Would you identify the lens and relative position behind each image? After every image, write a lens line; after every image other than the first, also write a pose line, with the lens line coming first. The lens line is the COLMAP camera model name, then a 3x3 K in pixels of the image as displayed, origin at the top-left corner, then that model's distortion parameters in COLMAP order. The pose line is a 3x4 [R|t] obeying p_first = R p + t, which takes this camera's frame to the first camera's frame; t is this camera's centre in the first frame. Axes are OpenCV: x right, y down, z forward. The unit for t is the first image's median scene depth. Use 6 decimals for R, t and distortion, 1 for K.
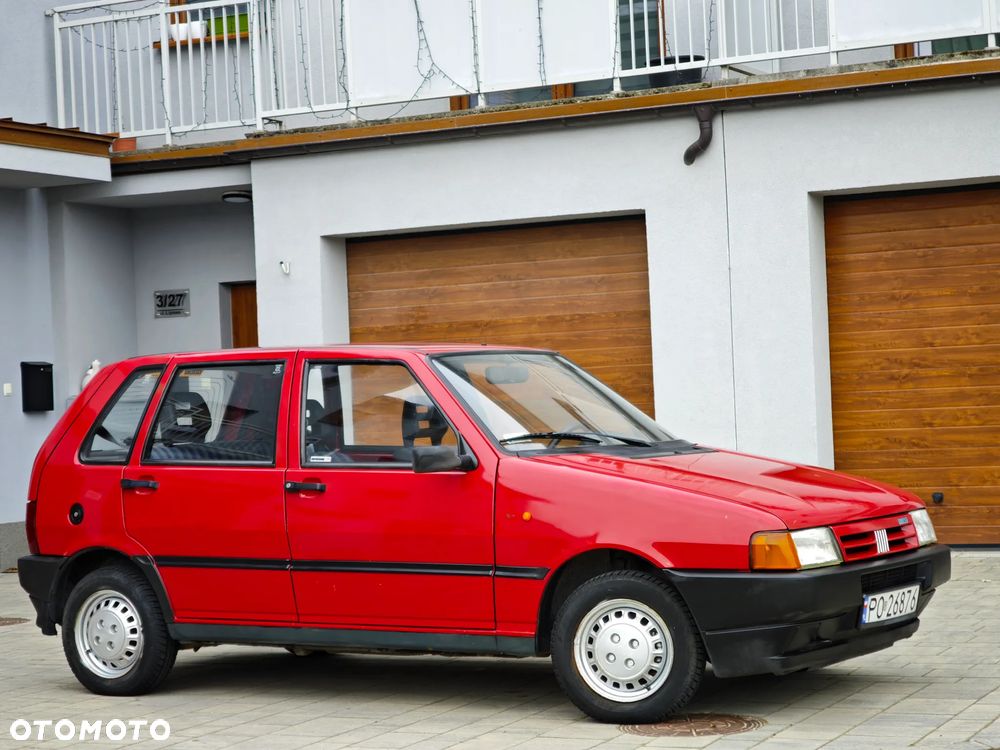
lens RADIAL K [[2380.0, 0, 497.8], [0, 2380.0, 388.8], [0, 0, 1]] dist [0.158259, 0.078484]
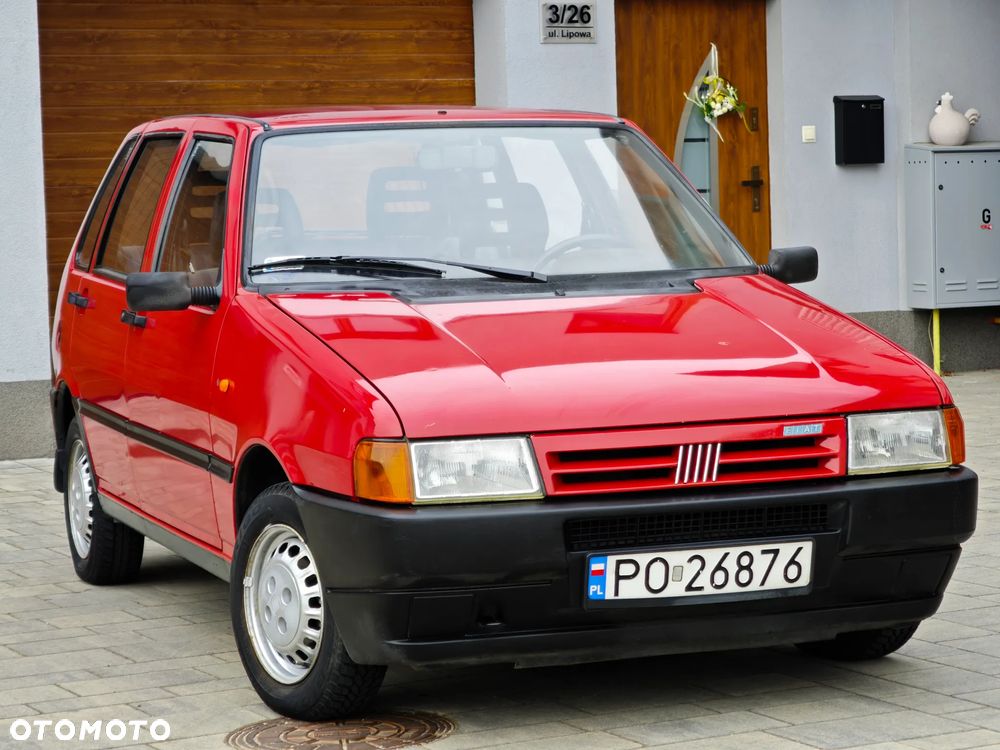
lens RADIAL K [[3066.3, 0, 520.5], [0, 3066.3, 374.2], [0, 0, 1]] dist [0.138434, 0.640347]
pose [[0.789319, 0.060899, -0.610956, 0.519924], [-0.003494, 0.995498, 0.094716, -0.026205], [0.613974, -0.072626, 0.785978, 0.338206]]
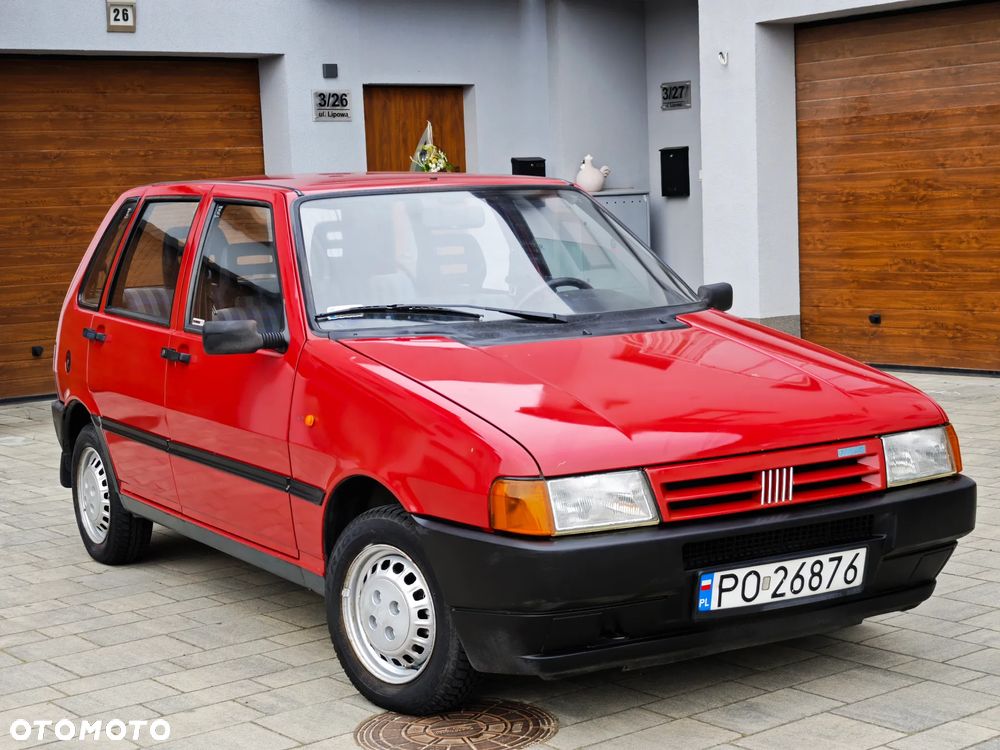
lens RADIAL K [[1887.9, 0, 458.2], [0, 1887.9, 402.7], [0, 0, 1]] dist [0.202359, -0.824388]
pose [[0.882972, 0.057907, -0.465841, 0.292048], [0.005934, 0.990906, 0.134424, -0.028473], [0.469389, -0.121457, 0.874598, 0.436679]]
